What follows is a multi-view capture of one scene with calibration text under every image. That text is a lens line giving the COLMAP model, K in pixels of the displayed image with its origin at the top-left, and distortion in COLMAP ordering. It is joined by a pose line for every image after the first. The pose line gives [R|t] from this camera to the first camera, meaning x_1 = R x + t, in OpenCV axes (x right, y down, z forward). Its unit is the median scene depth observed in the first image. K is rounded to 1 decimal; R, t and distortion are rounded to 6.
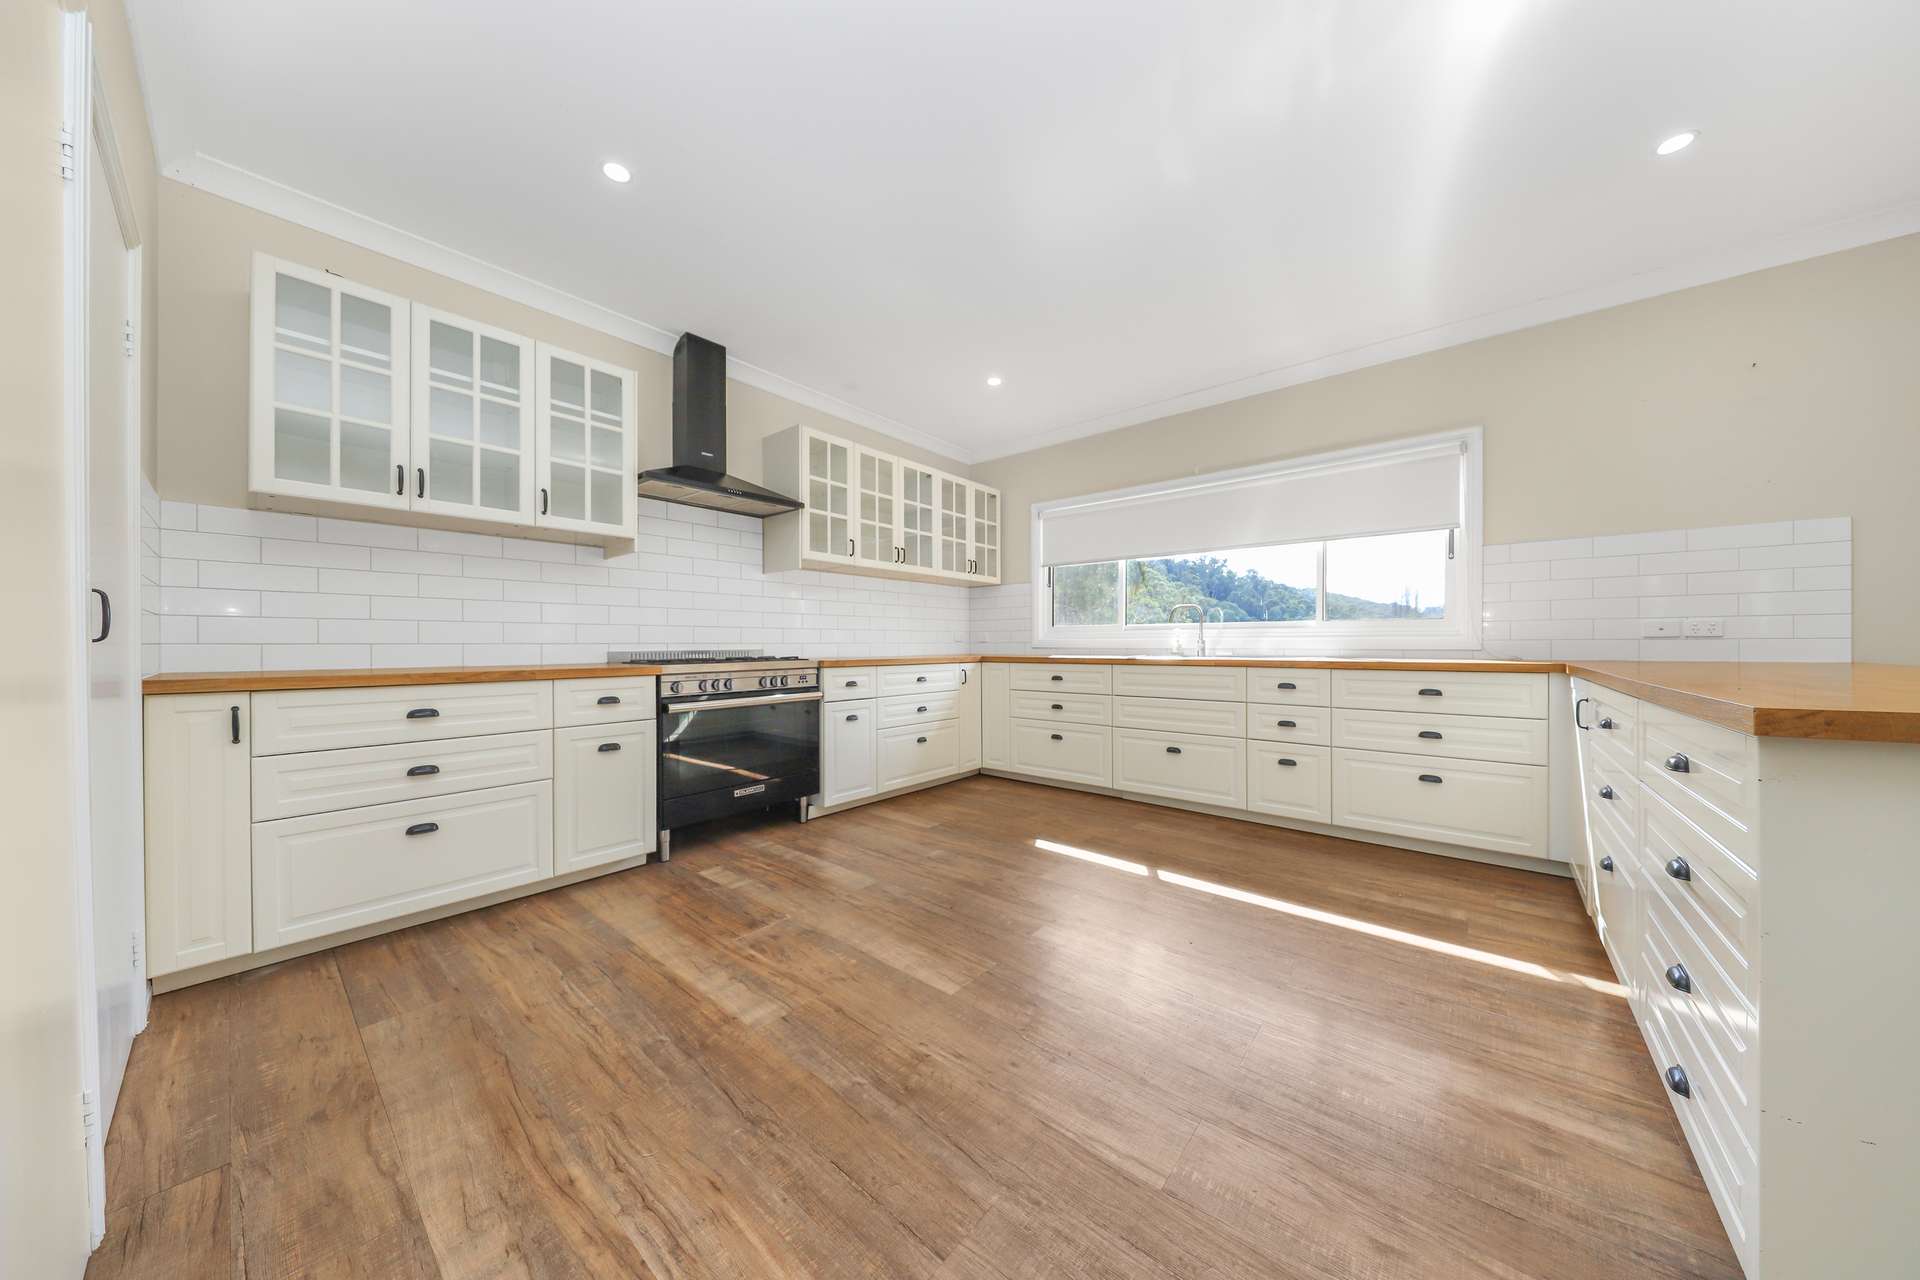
lens RADIAL K [[605.0, 0, 953.9], [0, 605.0, 641.9], [0, 0, 1]] dist [-0.000039, -0.000085]
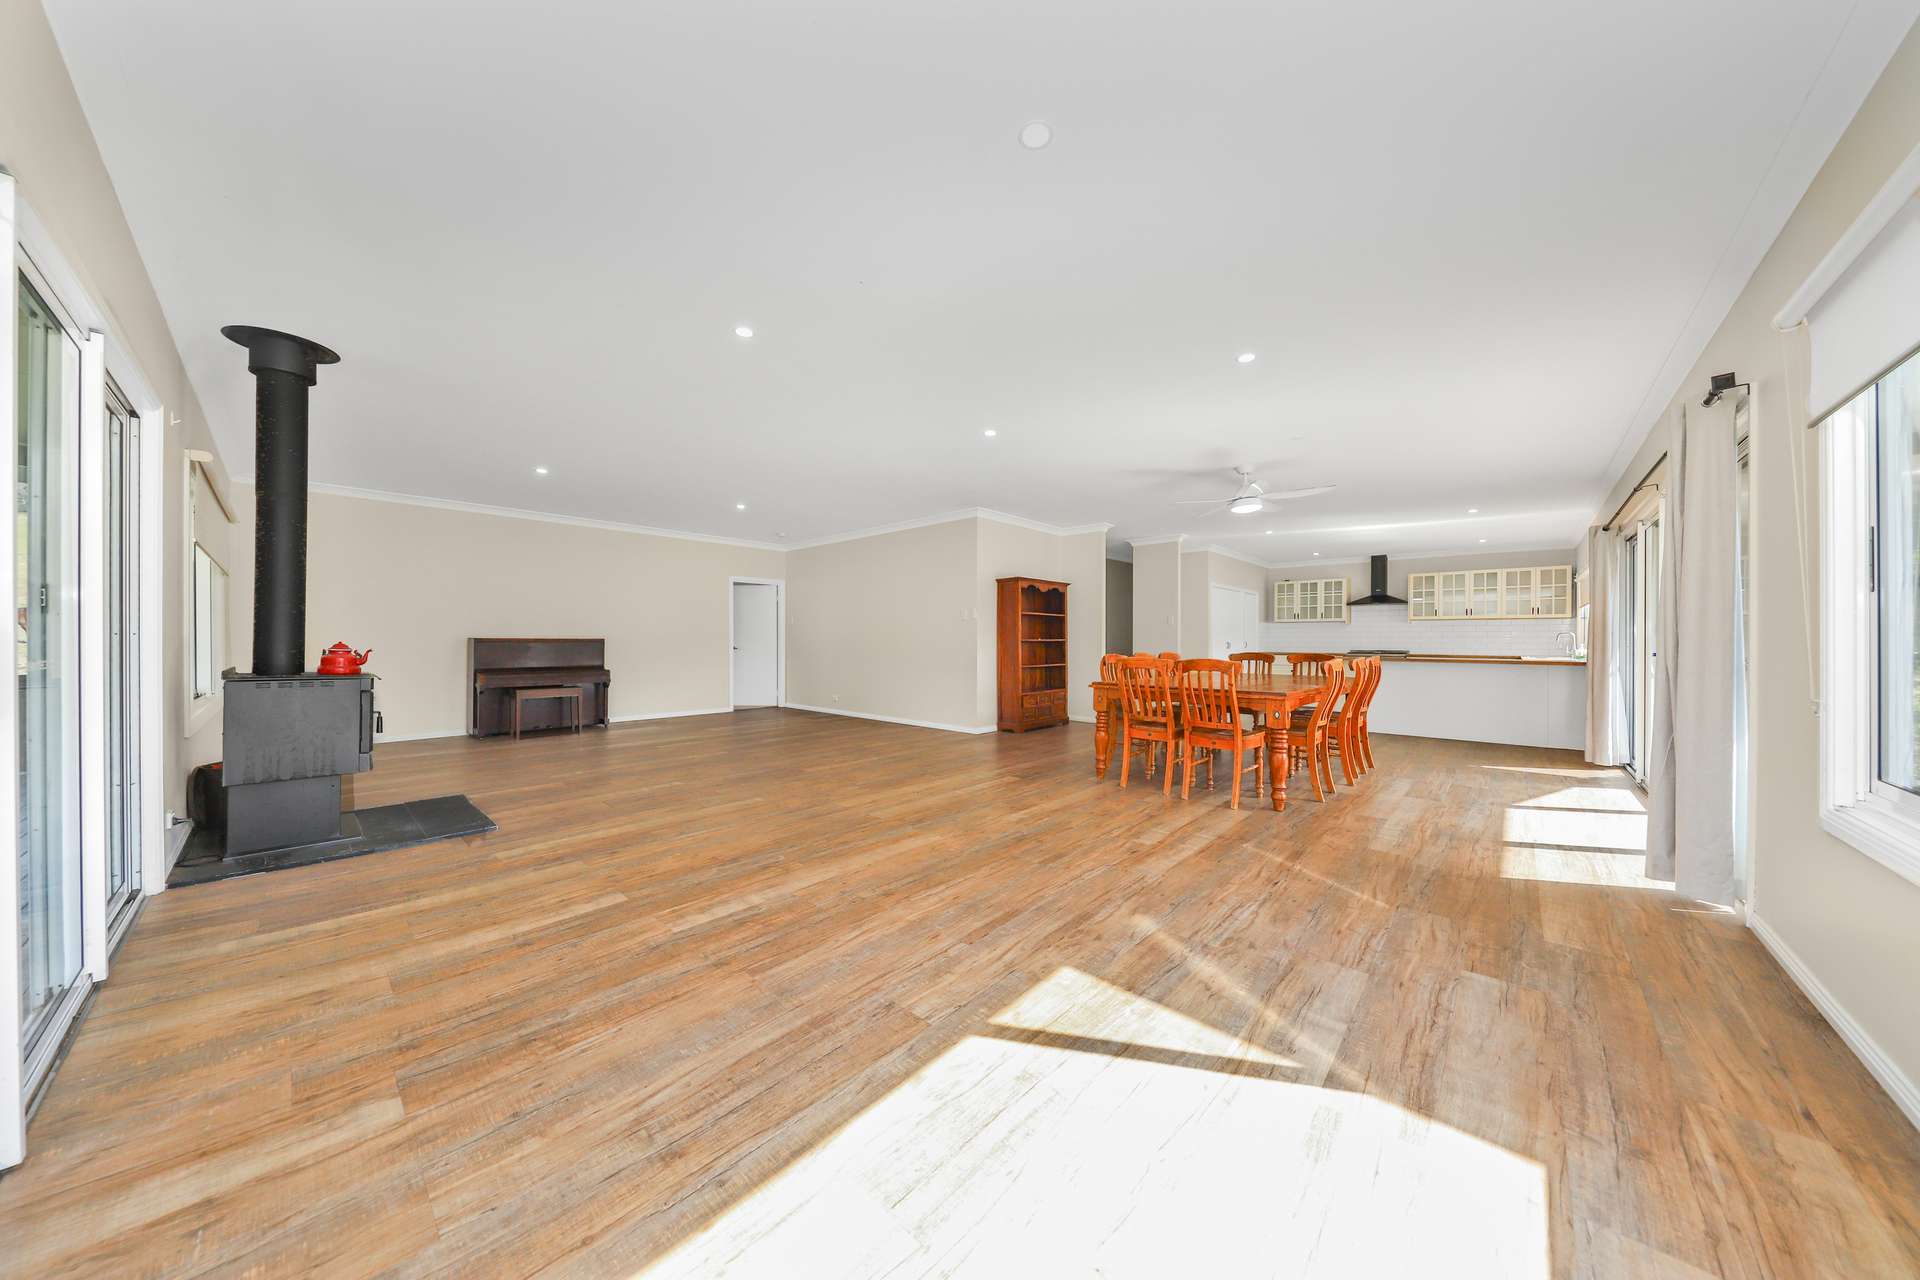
lens RADIAL K [[605.0, 0, 953.9], [0, 605.0, 641.9], [0, 0, 1]] dist [-0.000039, -0.000085]
pose [[-0.036512, 0.004358, -0.999324, 2.842982], [0.002605, 0.999988, 0.004266, -0.049235], [0.999330, -0.002447, -0.036523, -1.134702]]
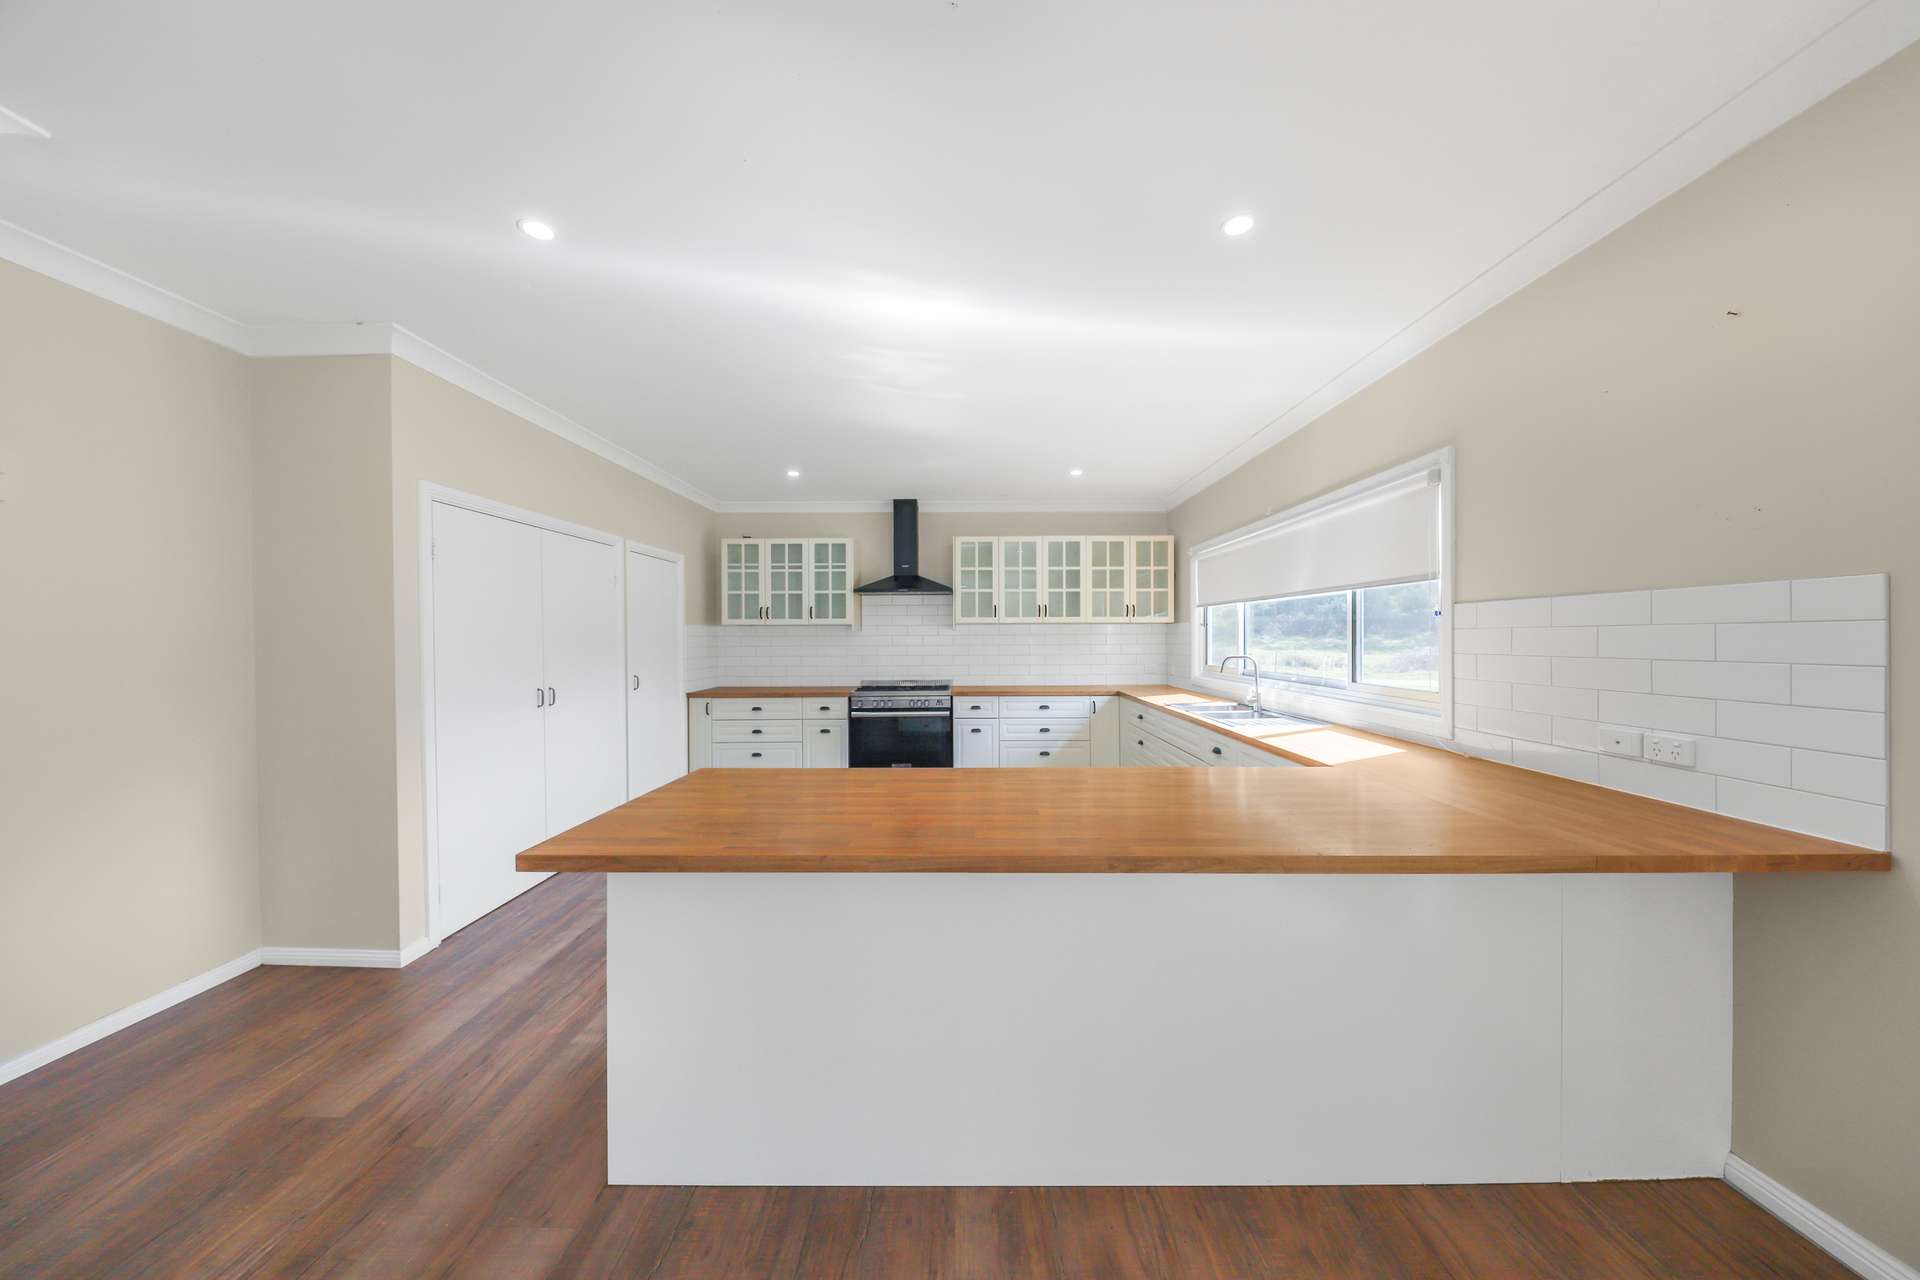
lens RADIAL K [[595.6, 0, 960.0], [0, 595.6, 640.0], [0, 0, 1]] dist [-0.001013, -0.000095]
pose [[0.639122, 0.001912, -0.769103, 0.946458], [0.006594, 0.999947, 0.007966, -0.110045], [0.769077, -0.010163, 0.639075, 0.041697]]
